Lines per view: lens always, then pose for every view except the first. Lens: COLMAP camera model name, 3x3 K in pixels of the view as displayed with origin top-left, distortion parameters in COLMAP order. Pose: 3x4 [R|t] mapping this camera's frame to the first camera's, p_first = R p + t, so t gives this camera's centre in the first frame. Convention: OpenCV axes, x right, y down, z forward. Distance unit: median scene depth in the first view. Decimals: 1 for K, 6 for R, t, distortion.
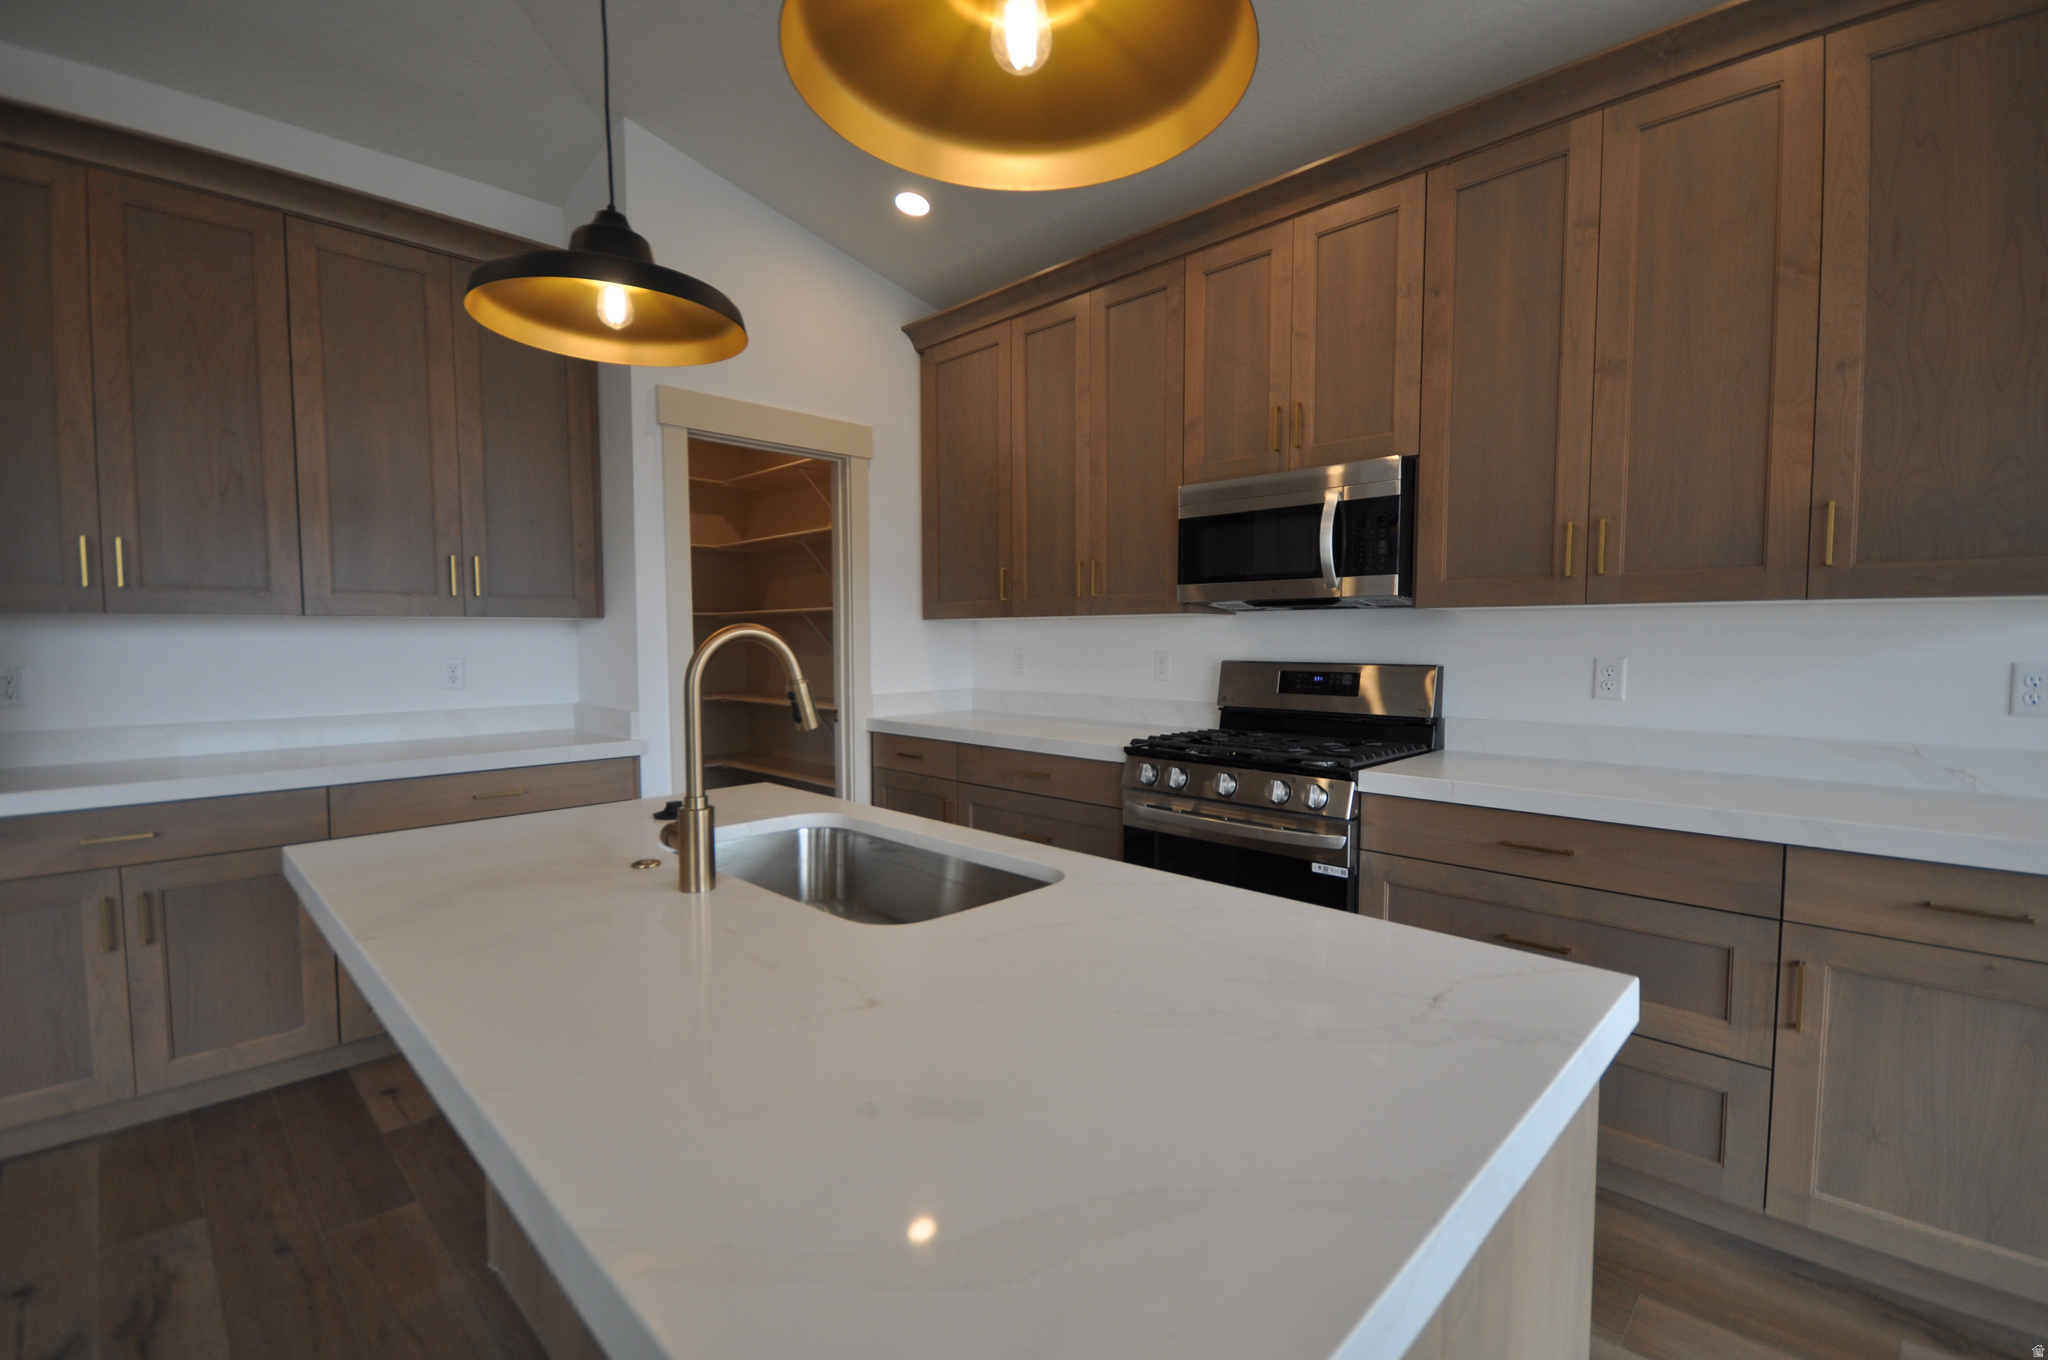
lens RADIAL K [[889.9, 0, 1017.1], [0, 889.9, 686.6], [0, 0, 1]] dist [-0.002672, -0.004186]
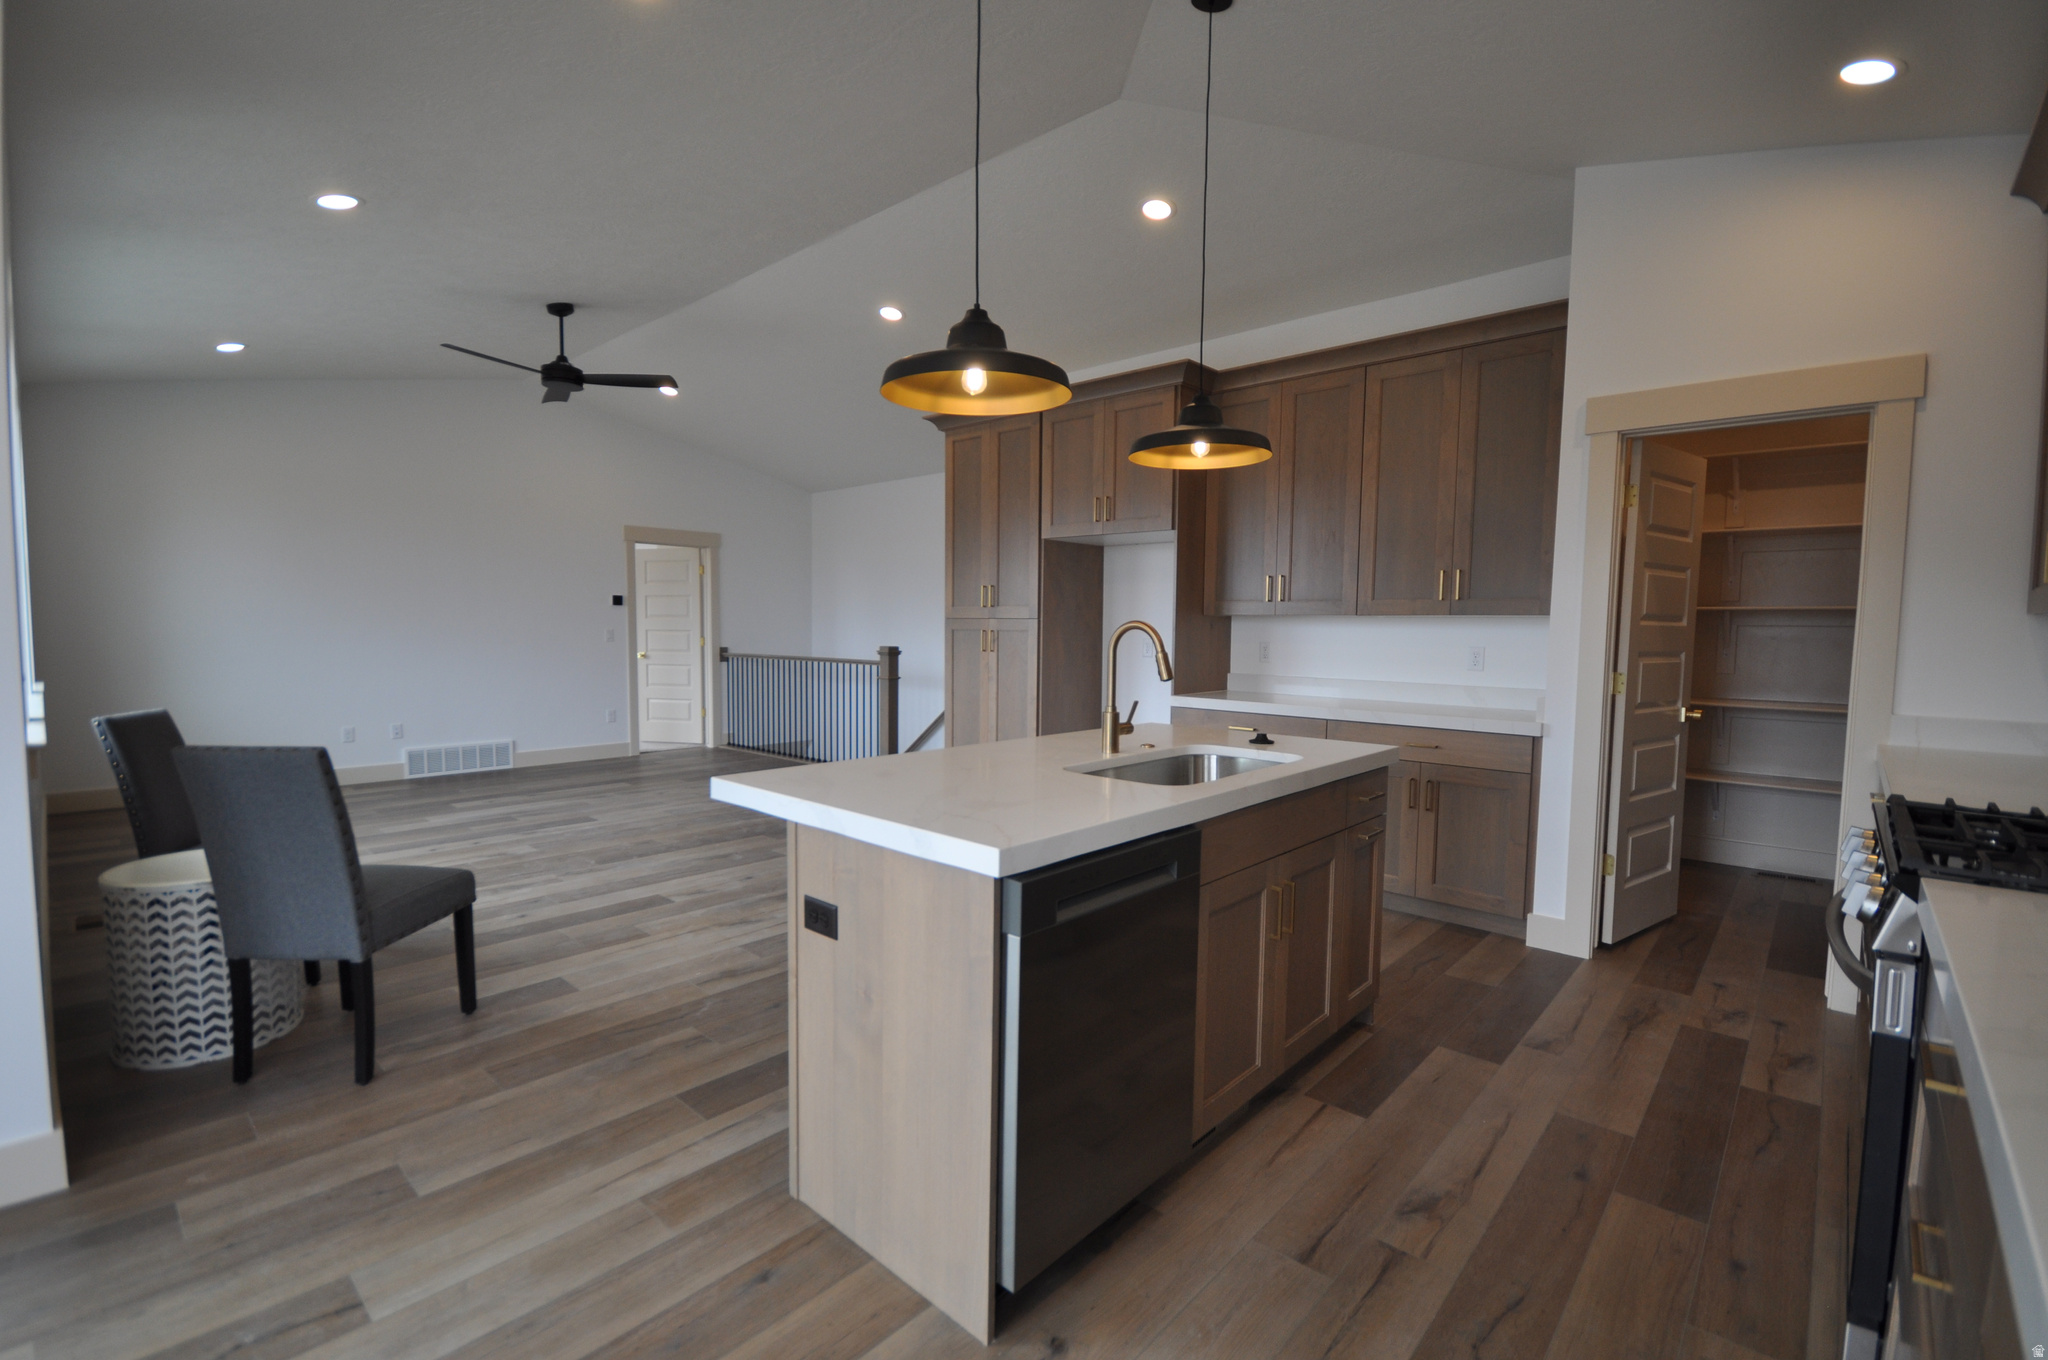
lens RADIAL K [[889.9, 0, 1024.0], [0, 889.9, 687.9], [0, 0, 1]] dist [-0.002672, -0.004186]
pose [[0.041791, 0.073746, -0.996401, 0.820754], [-0.072848, 0.994843, 0.070575, -0.019543], [0.996467, 0.069637, 0.046947, 0.348785]]
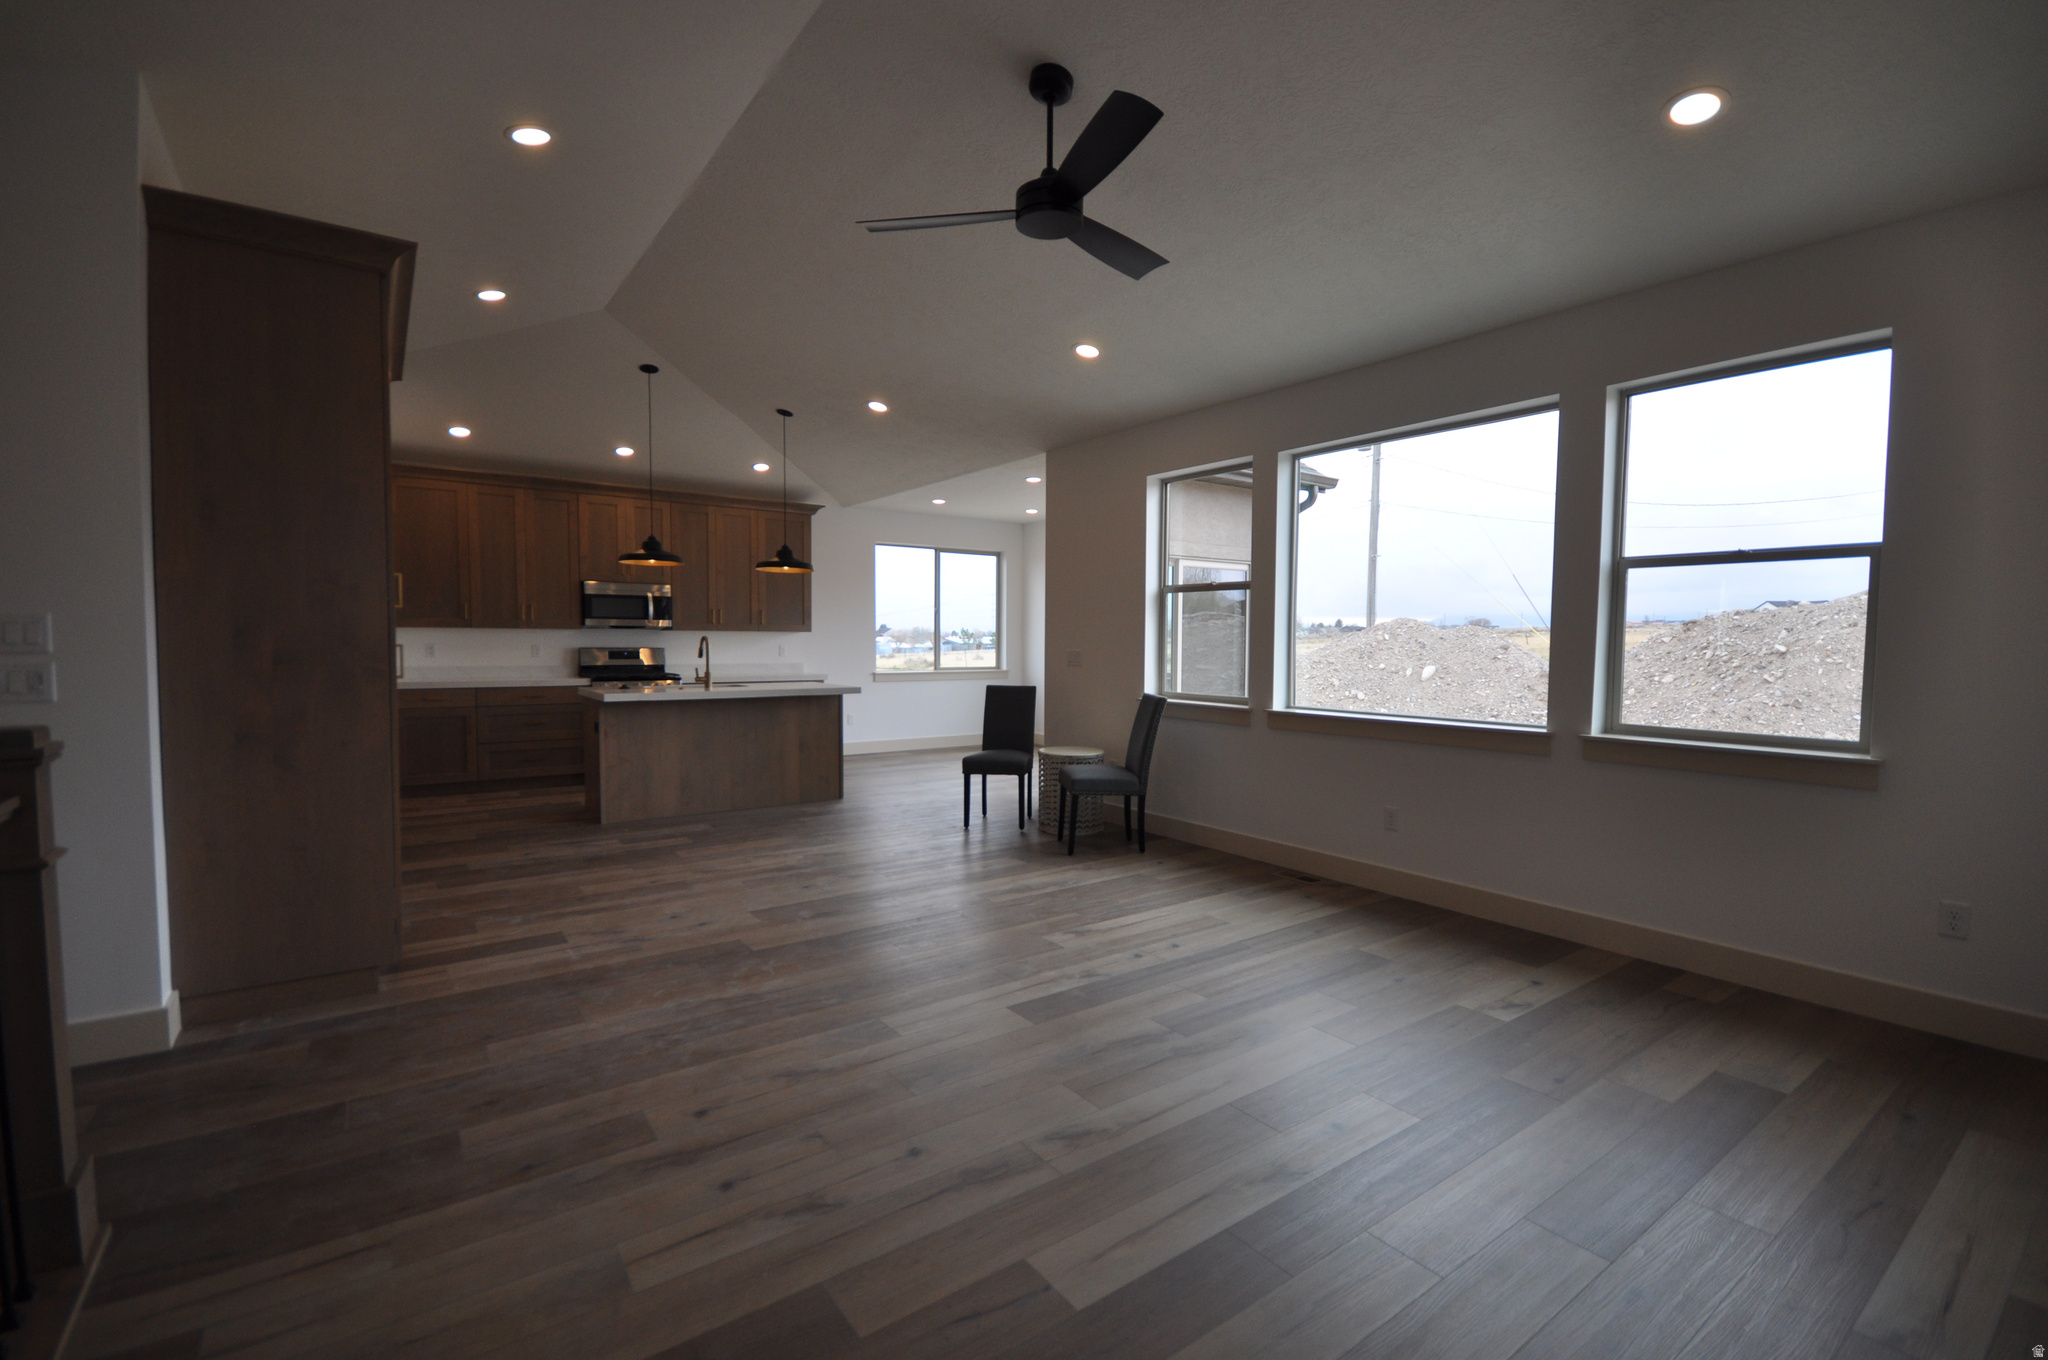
lens RADIAL K [[889.9, 0, 1021.5], [0, 889.9, 687.4], [0, 0, 1]] dist [-0.002672, -0.004186]
pose [[0.153923, -0.042539, 0.987167, -2.192815], [0.049535, 0.998149, 0.035288, 0.058840], [-0.986840, 0.043468, 0.155746, -0.663112]]
